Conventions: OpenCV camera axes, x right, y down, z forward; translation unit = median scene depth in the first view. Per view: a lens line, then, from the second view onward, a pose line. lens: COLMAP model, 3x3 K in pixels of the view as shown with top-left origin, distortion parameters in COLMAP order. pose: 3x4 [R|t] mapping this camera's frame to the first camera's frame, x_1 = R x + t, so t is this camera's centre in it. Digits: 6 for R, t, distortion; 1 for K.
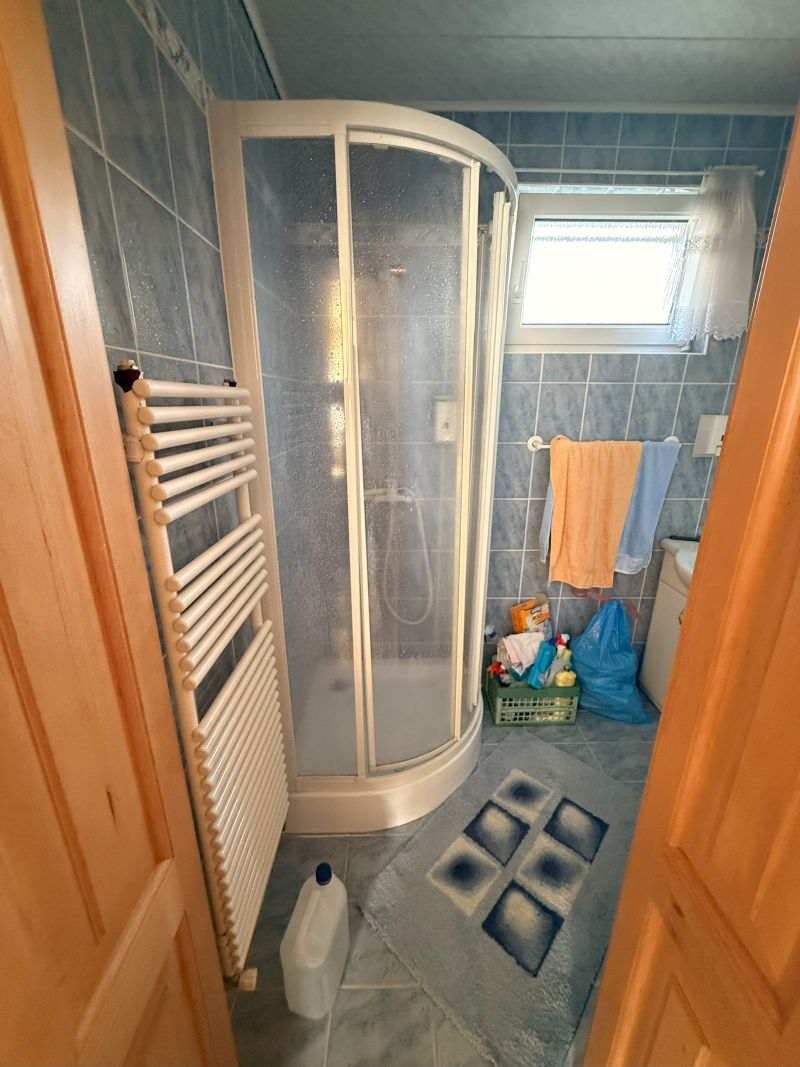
lens RADIAL K [[425.9, 0, 402.0], [0, 425.9, 532.0], [0, 0, 1]] dist [-0.000868, 0.000037]
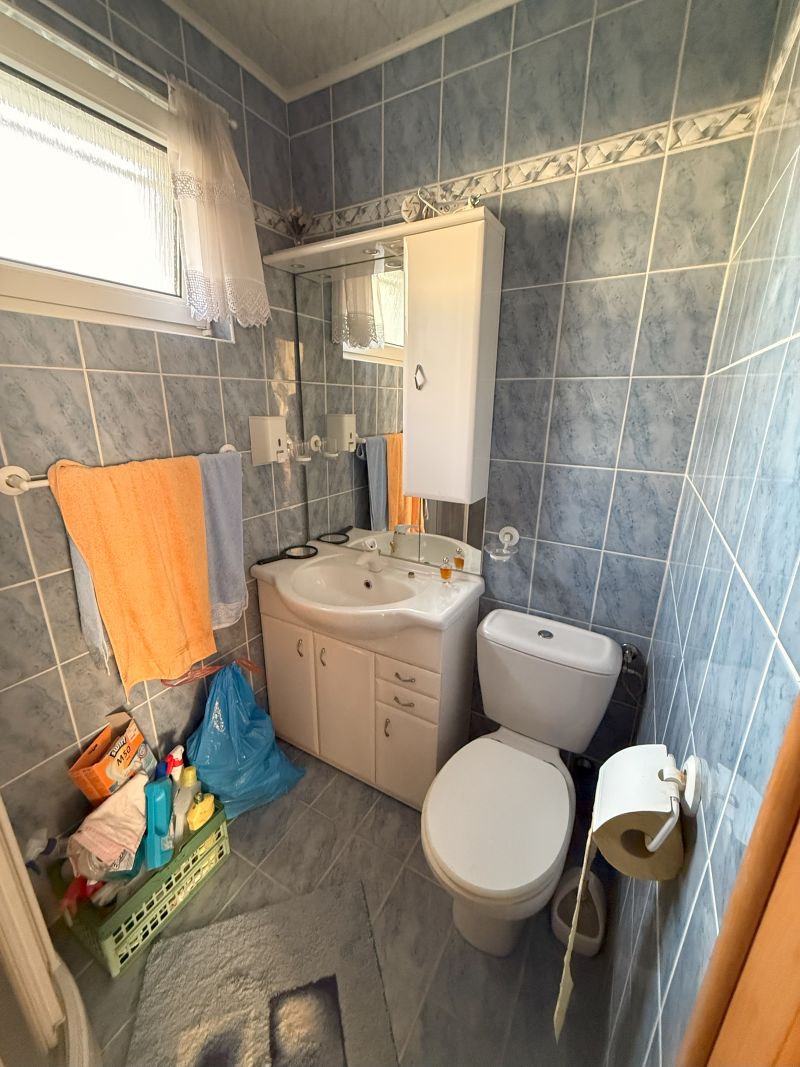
lens RADIAL K [[425.9, 0, 402.0], [0, 425.9, 532.0], [0, 0, 1]] dist [-0.000868, 0.000037]
pose [[0.505848, -0.256060, 0.823742, 0.105108], [0.244292, 0.958358, 0.147889, -0.106257], [-0.827309, 0.126424, 0.547336, 0.317468]]
